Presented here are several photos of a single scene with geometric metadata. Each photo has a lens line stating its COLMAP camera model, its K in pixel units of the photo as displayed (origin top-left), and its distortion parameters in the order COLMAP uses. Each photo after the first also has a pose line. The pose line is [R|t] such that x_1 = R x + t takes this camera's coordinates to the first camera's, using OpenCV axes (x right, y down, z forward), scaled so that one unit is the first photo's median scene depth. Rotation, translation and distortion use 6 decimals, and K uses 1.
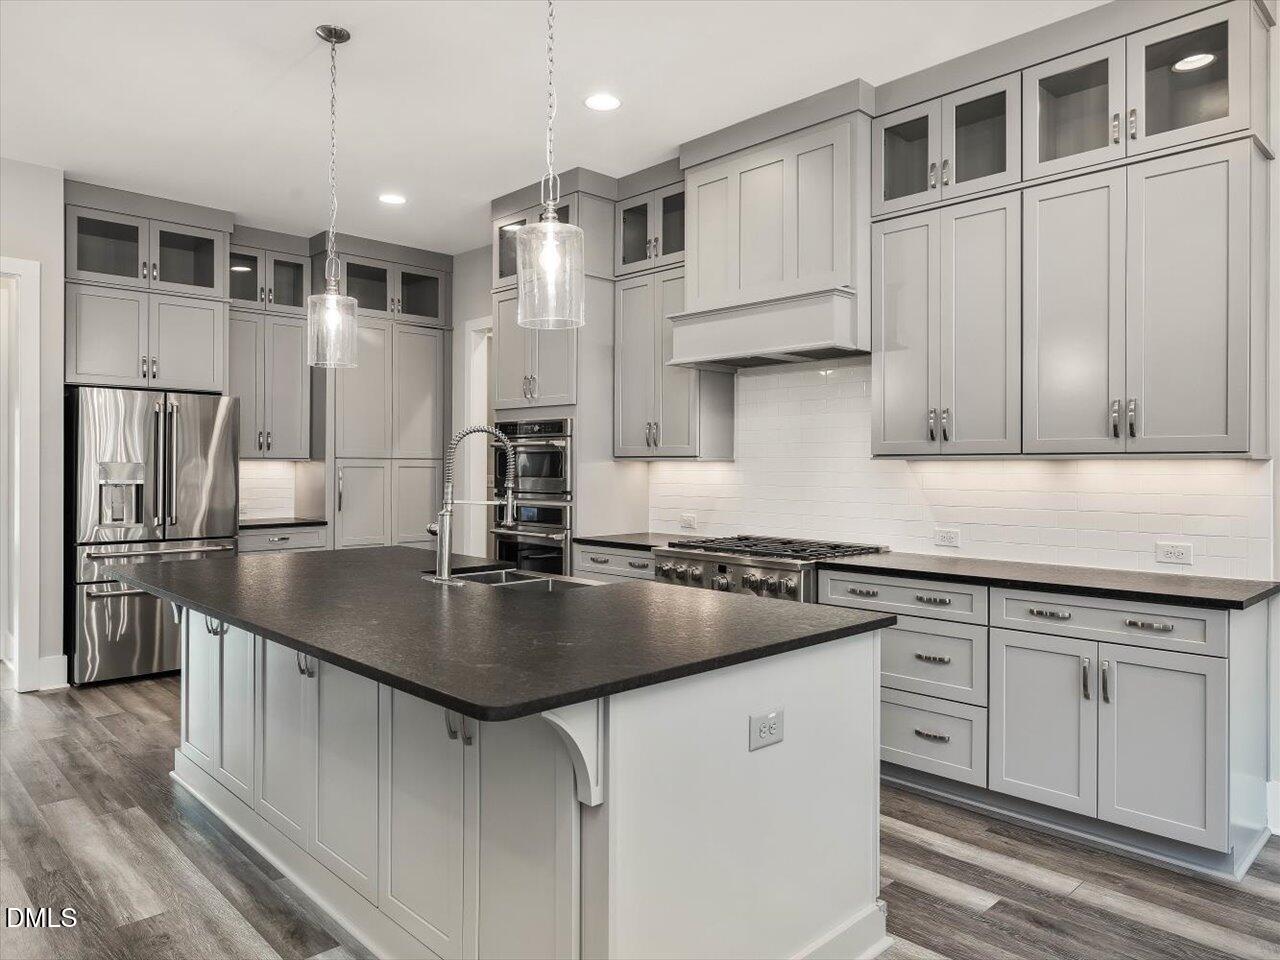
lens RADIAL K [[862.7, 0, 640.0], [0, 862.7, 480.0], [0, 0, 1]] dist [0.003124, 0.000938]
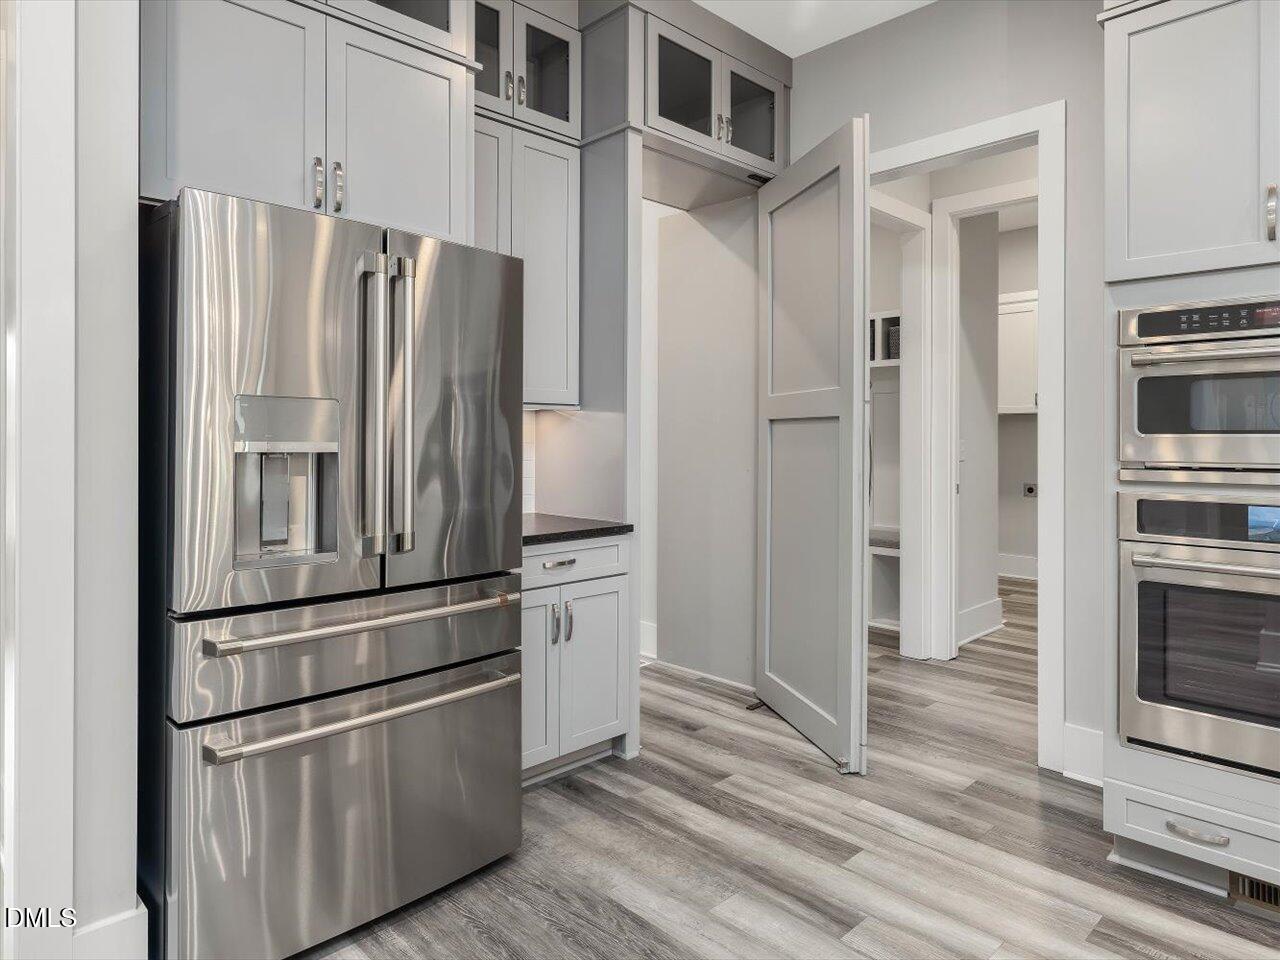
lens RADIAL K [[789.7, 0, 641.2], [0, 789.7, 451.3], [0, 0, 1]] dist [-0.007847, -0.002827]
pose [[0.999998, 0.001974, 0.000720, -0.458202], [-0.001978, 0.999987, 0.004646, 0.002686], [-0.000711, -0.004647, 0.999989, 0.673788]]
